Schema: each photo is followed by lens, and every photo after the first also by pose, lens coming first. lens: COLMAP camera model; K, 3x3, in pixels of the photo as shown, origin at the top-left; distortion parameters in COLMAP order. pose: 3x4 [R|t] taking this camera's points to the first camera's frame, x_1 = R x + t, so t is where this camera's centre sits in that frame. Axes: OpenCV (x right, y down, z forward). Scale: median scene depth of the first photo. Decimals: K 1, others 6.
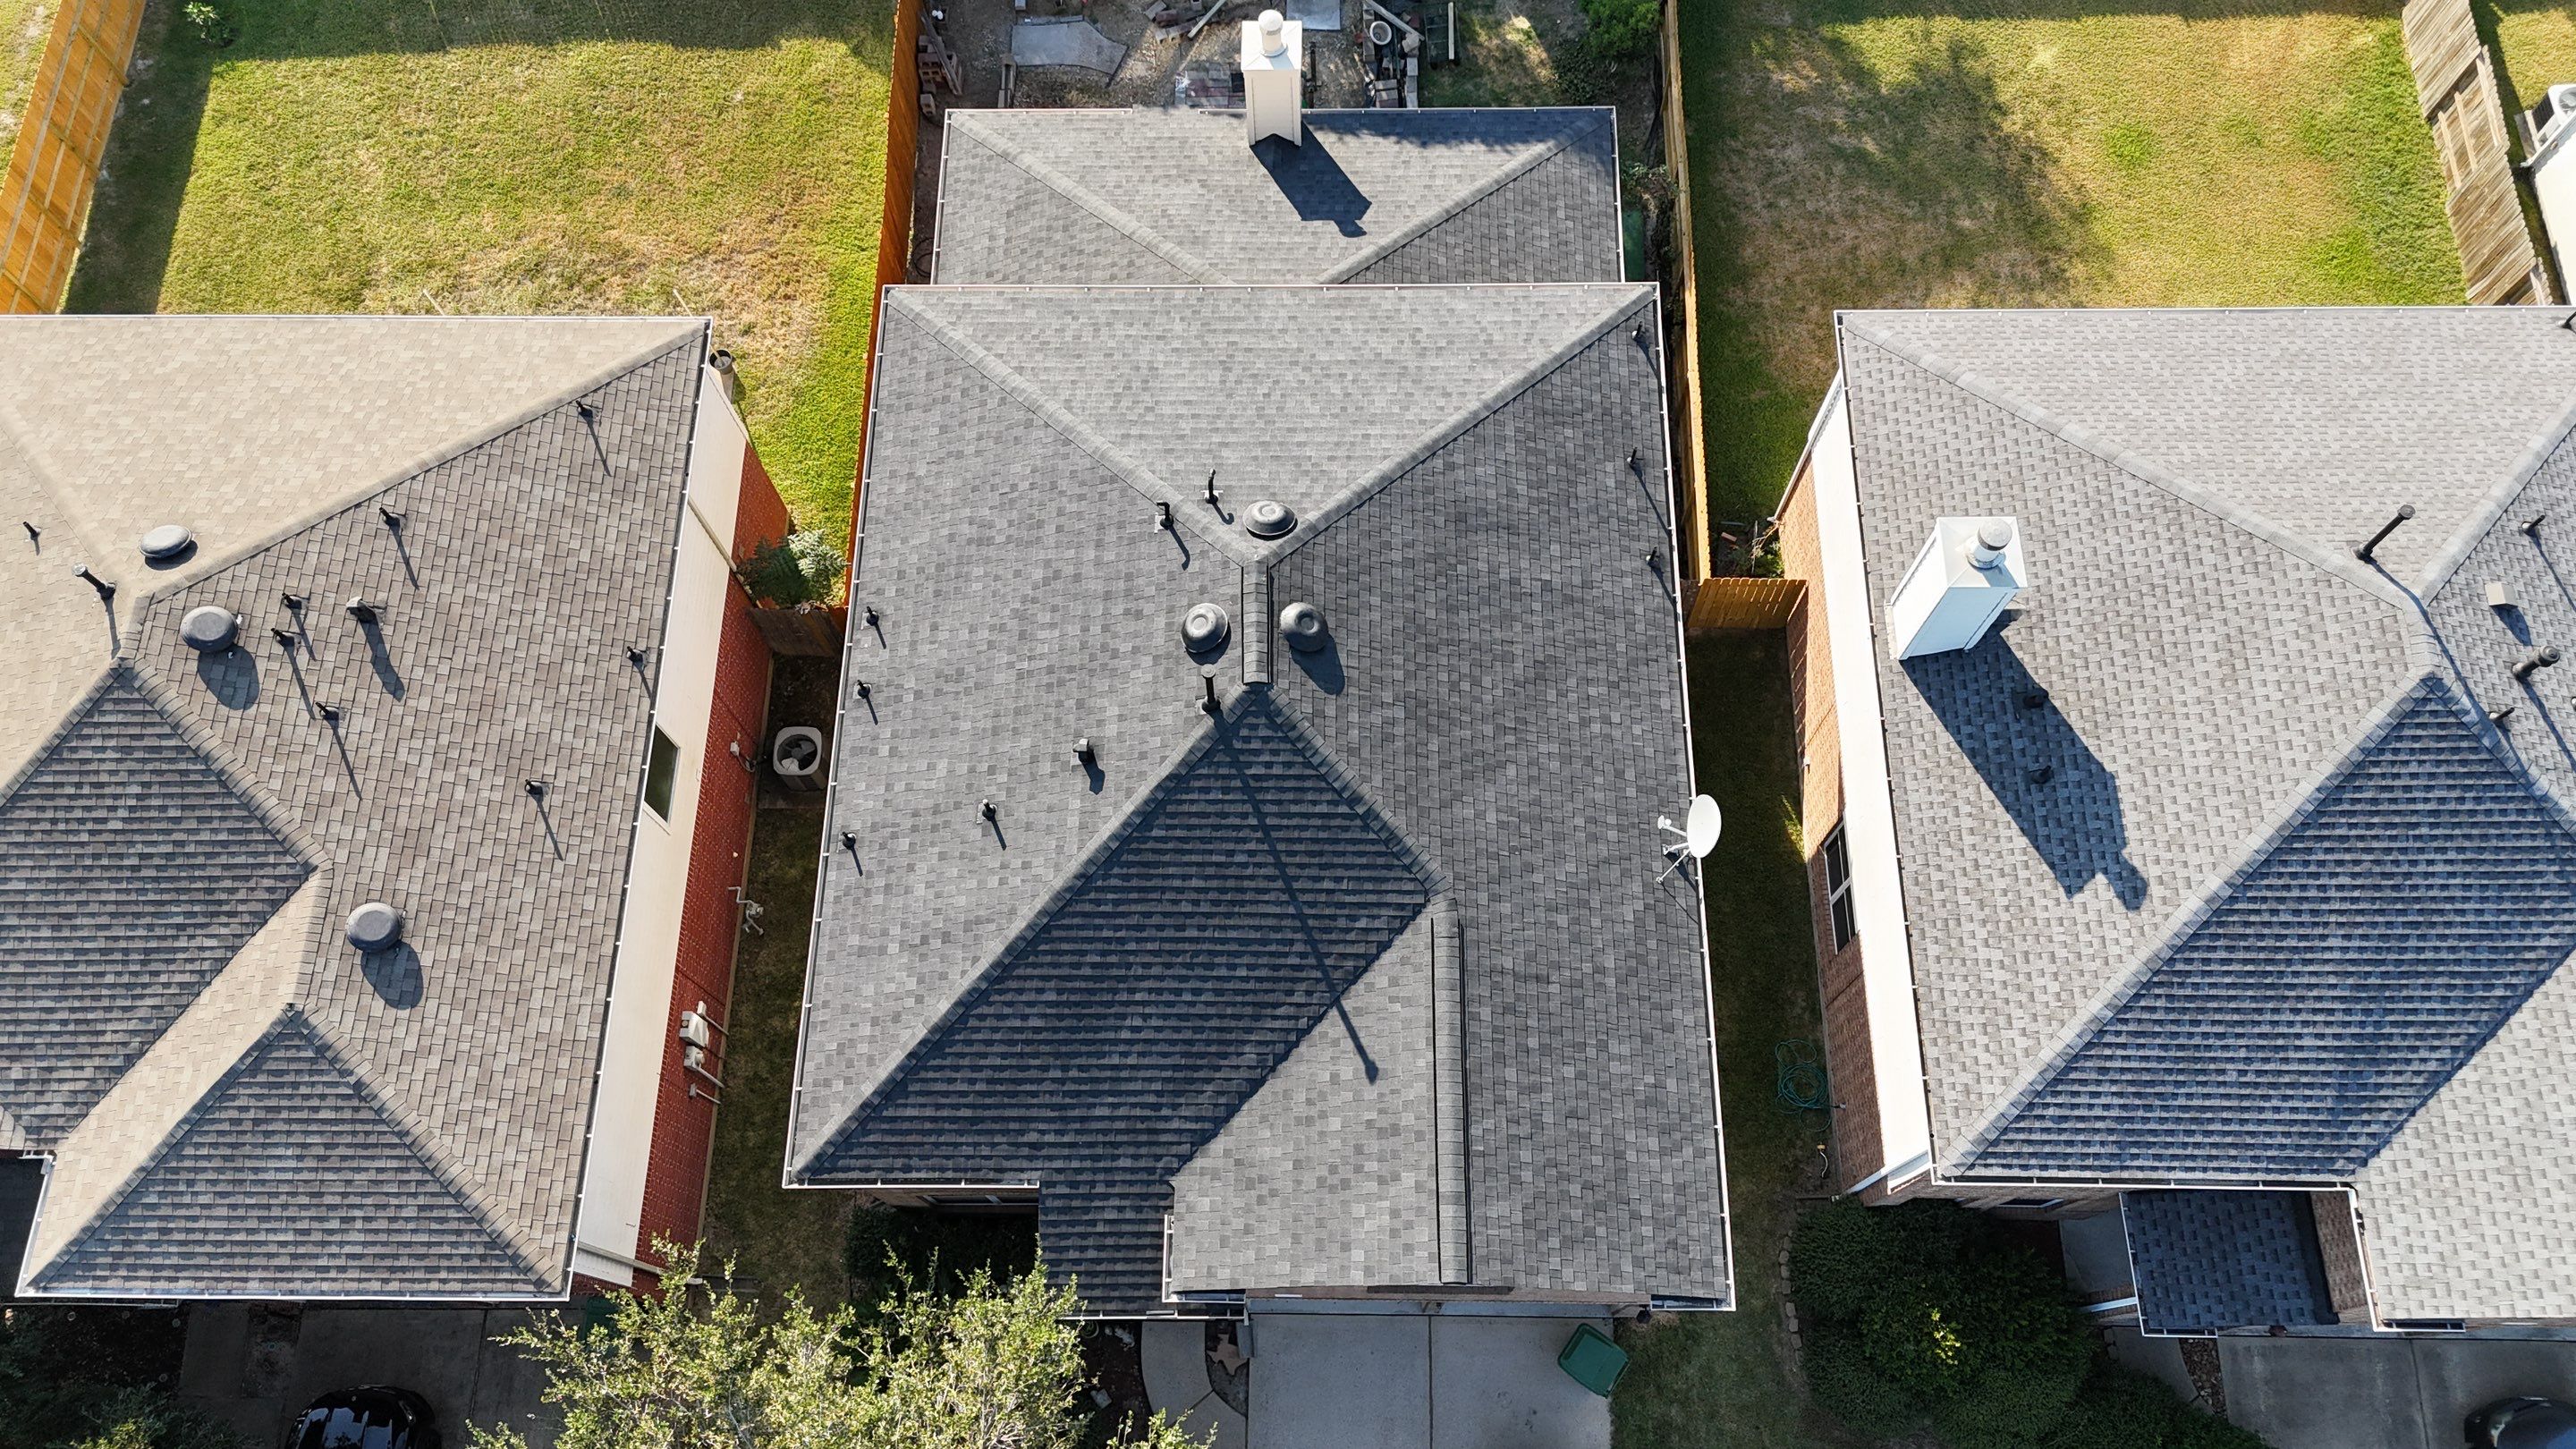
lens RADIAL K [[1874.9, 0, 1293.3], [0, 1874.9, 729.1], [0, 0, 1]] dist [0.066883, -0.050166]
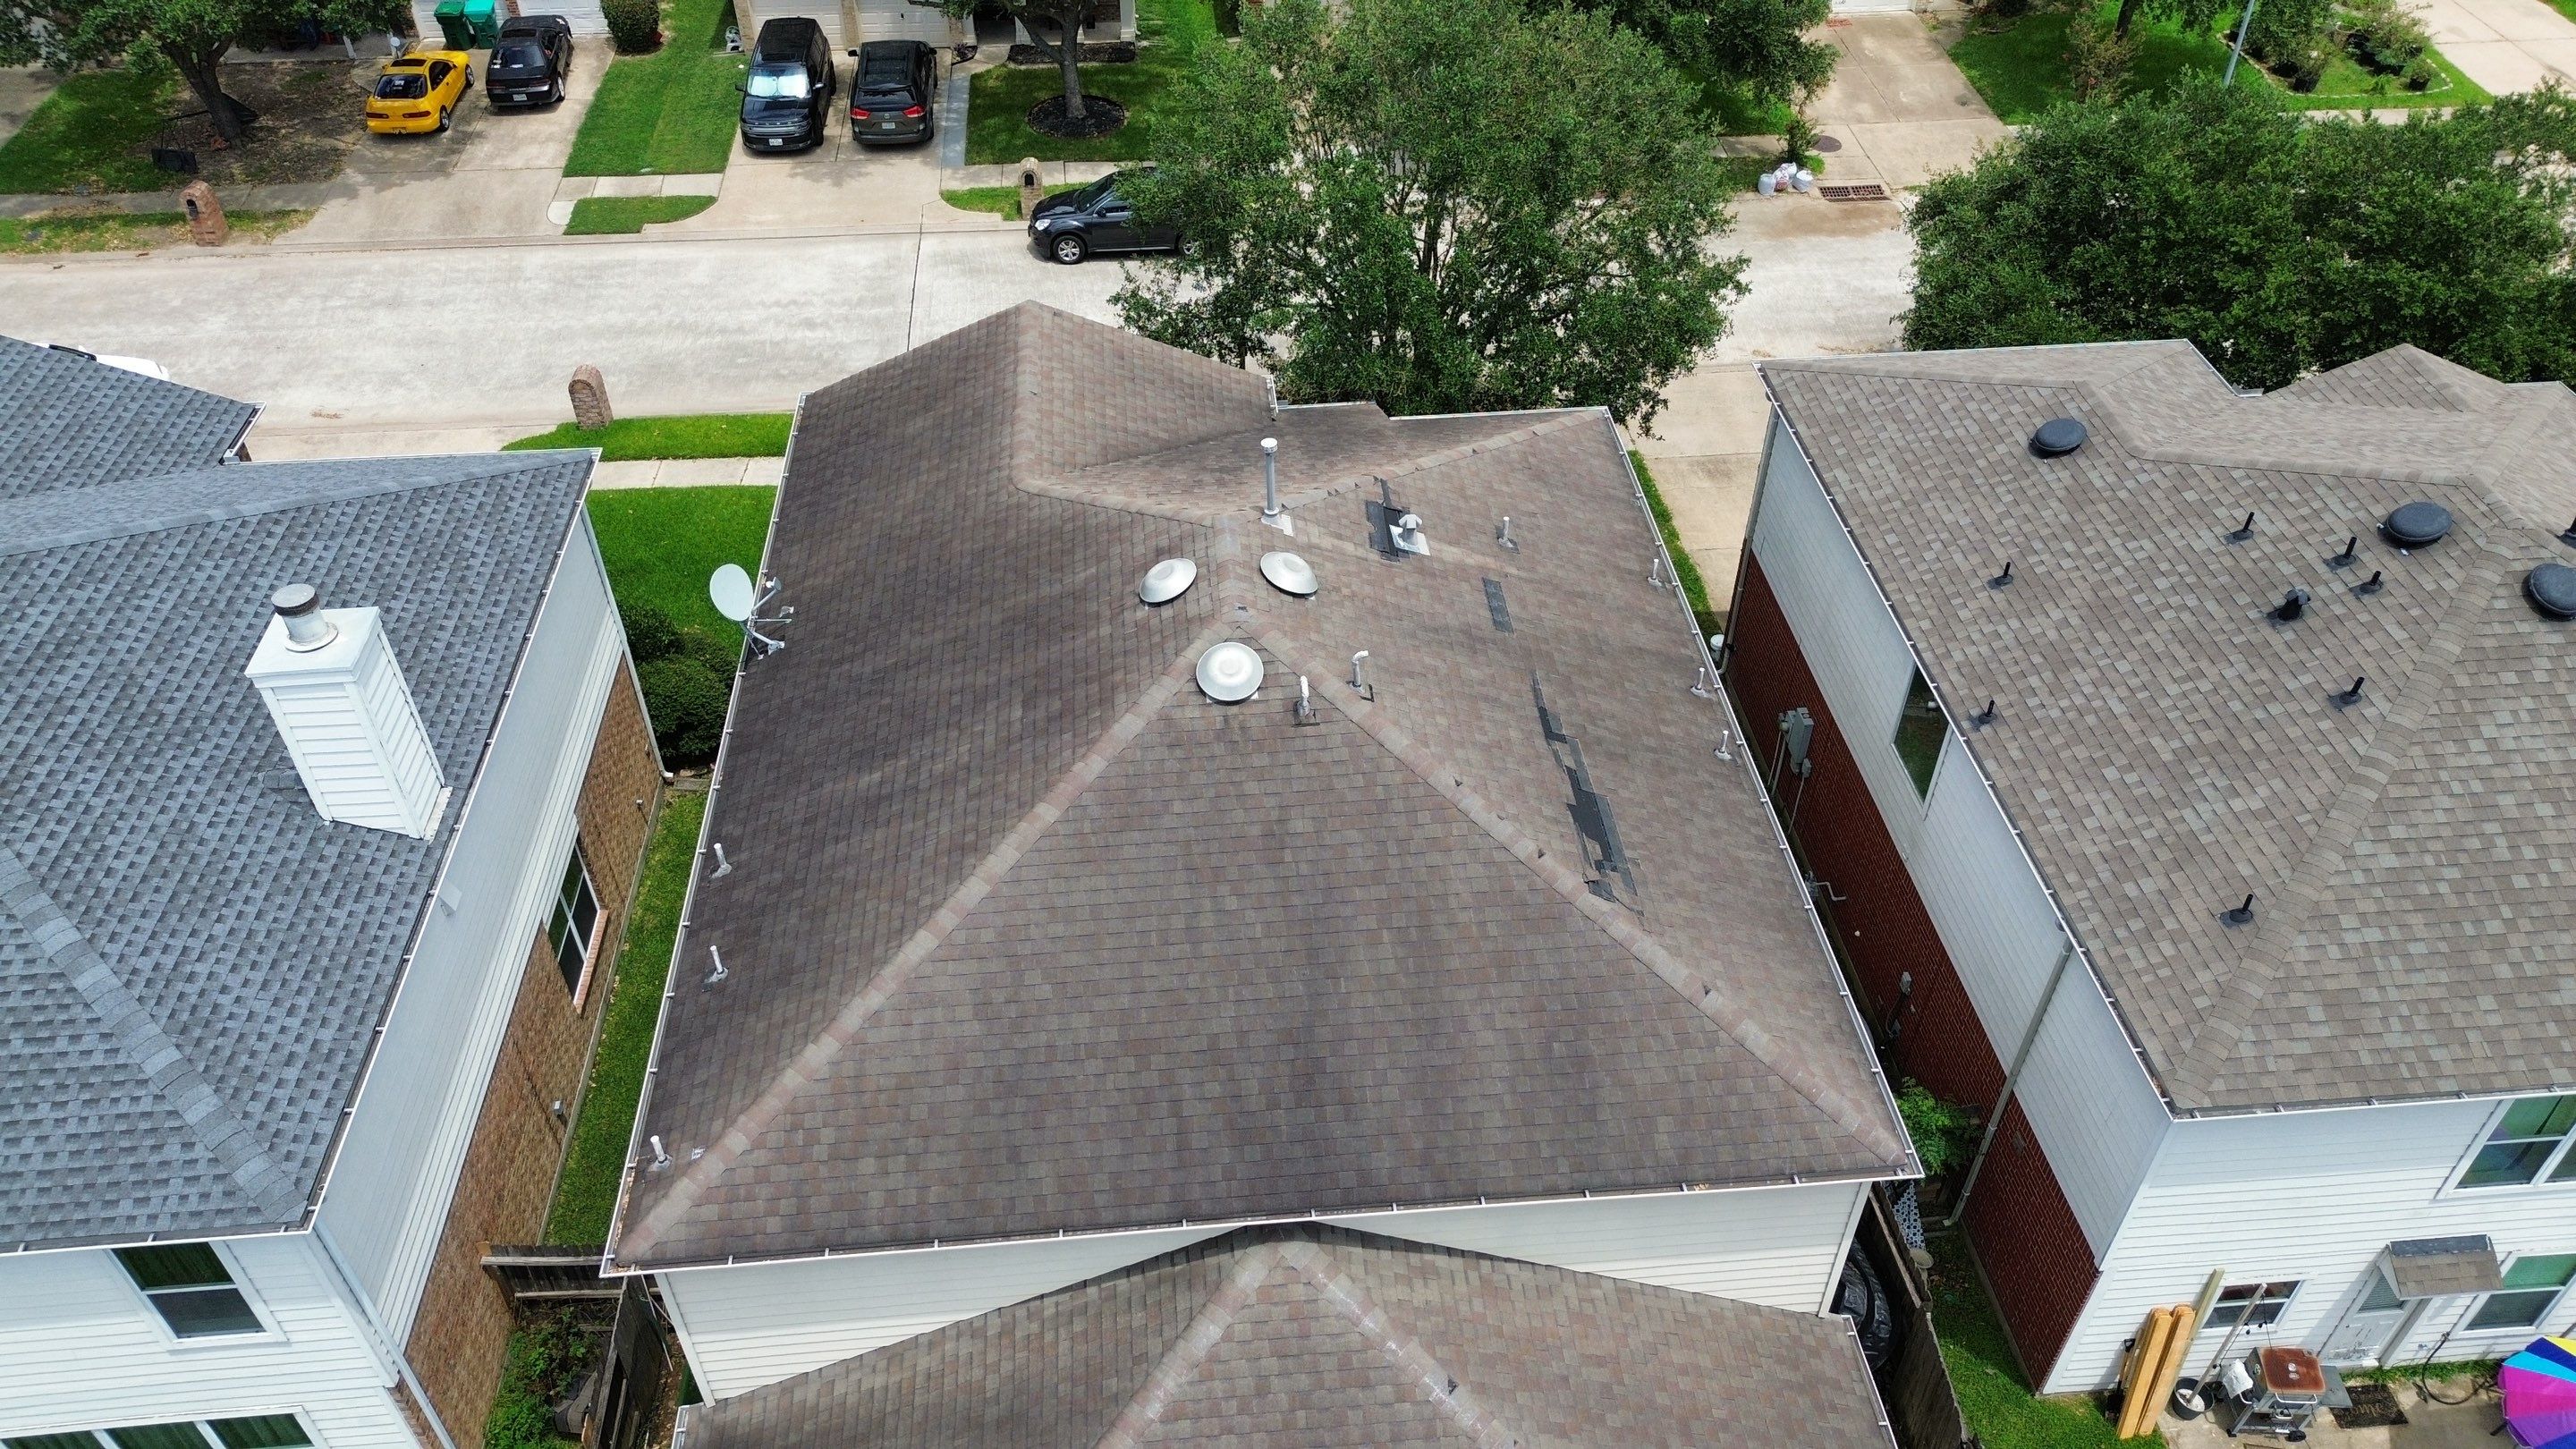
lens RADIAL K [[1799.3, 0, 1299.1], [0, 1799.3, 740.4], [0, 0, 1]] dist [0.081001, -0.087394]
pose [[-0.994860, 0.077668, -0.064972, 0.008414], [-0.087309, -0.332933, 0.938900, -0.864178], [0.051292, 0.939746, 0.338003, 0.808791]]
